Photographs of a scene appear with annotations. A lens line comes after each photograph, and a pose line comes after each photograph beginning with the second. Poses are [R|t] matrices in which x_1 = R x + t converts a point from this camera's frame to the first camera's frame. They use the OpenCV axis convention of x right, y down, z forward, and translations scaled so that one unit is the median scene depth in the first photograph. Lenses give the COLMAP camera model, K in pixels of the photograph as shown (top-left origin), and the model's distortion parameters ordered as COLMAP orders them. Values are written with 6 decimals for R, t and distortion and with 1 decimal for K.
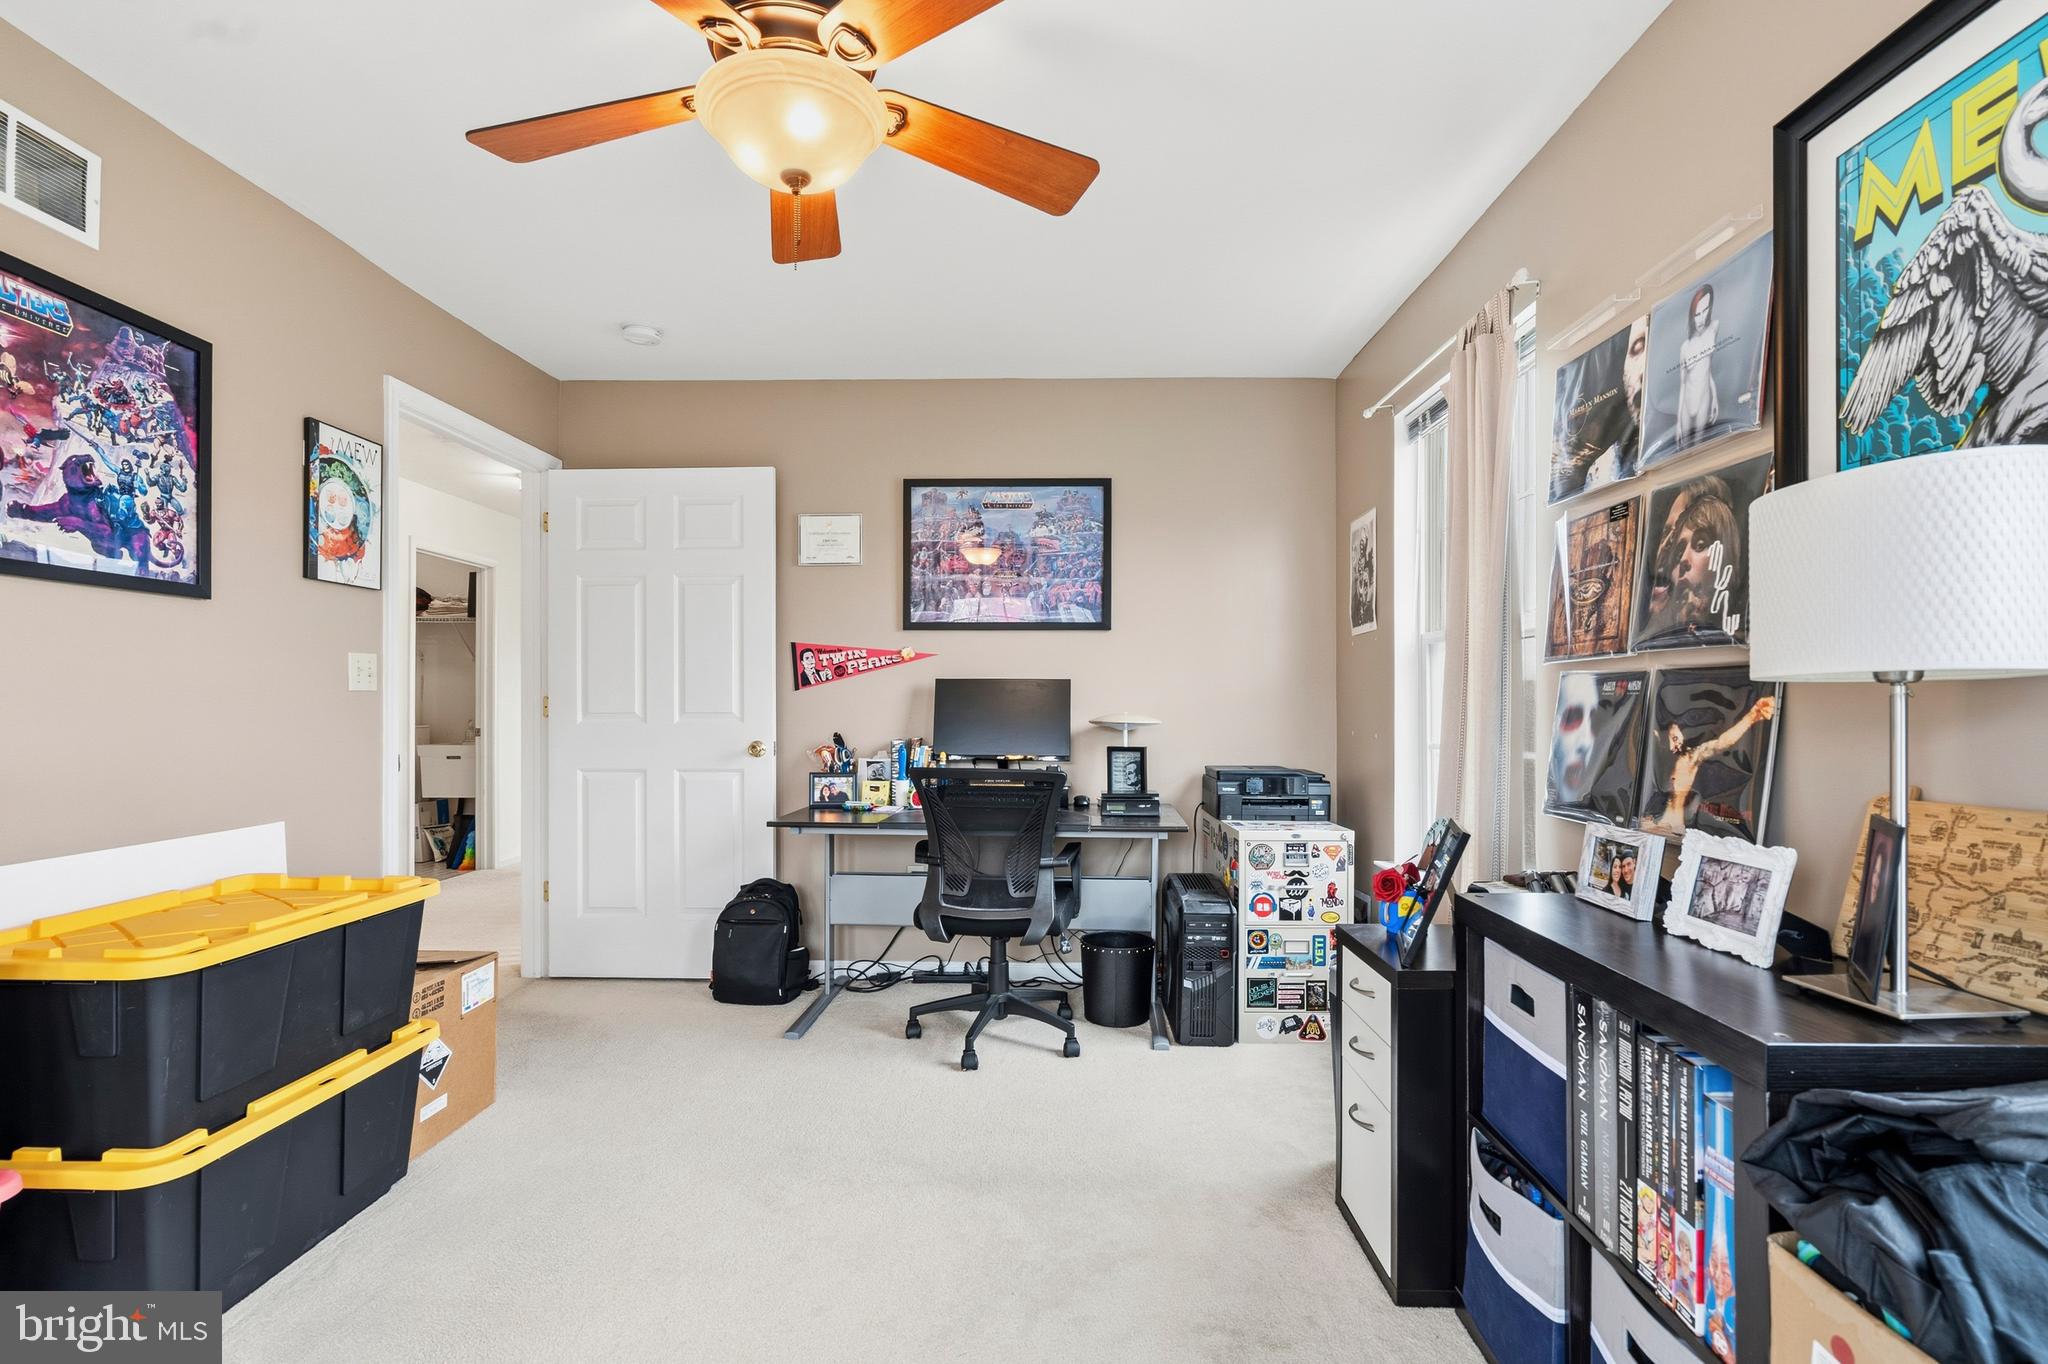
lens RADIAL K [[944.4, 0, 1020.2], [0, 944.4, 699.5], [0, 0, 1]] dist [0.000051, 0.000236]
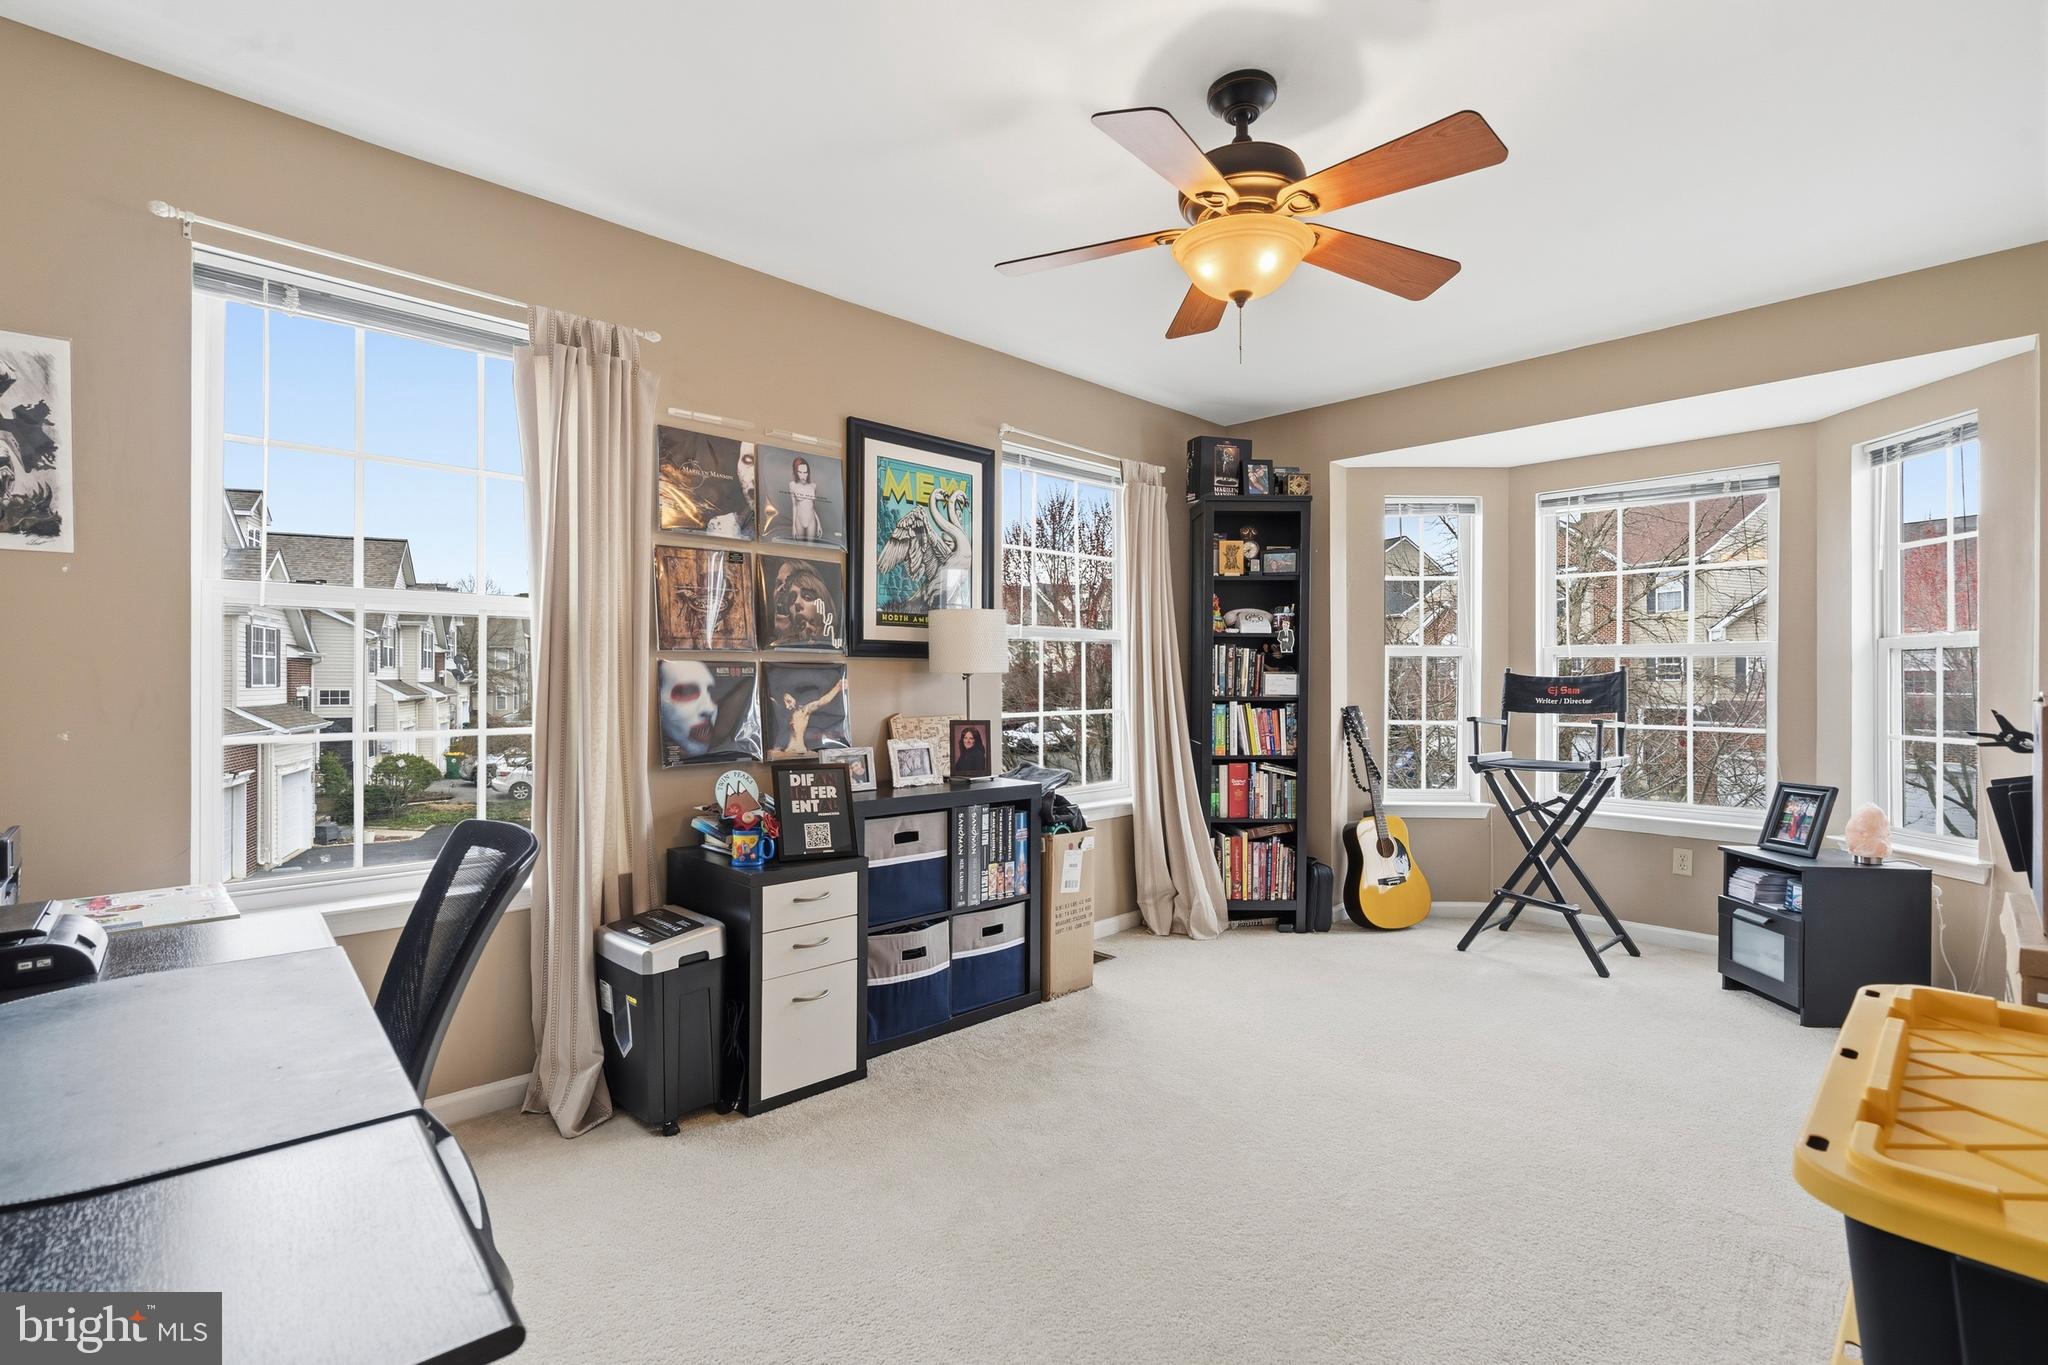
lens RADIAL K [[944.4, 0, 1020.3], [0, 944.4, 682.3], [0, 0, 1]] dist [0.000051, 0.000236]
pose [[-0.708568, -0.000598, 0.705643, -0.959720], [-0.005279, 0.999976, -0.004453, 0.011703], [-0.705623, -0.006881, -0.708554, 2.146817]]
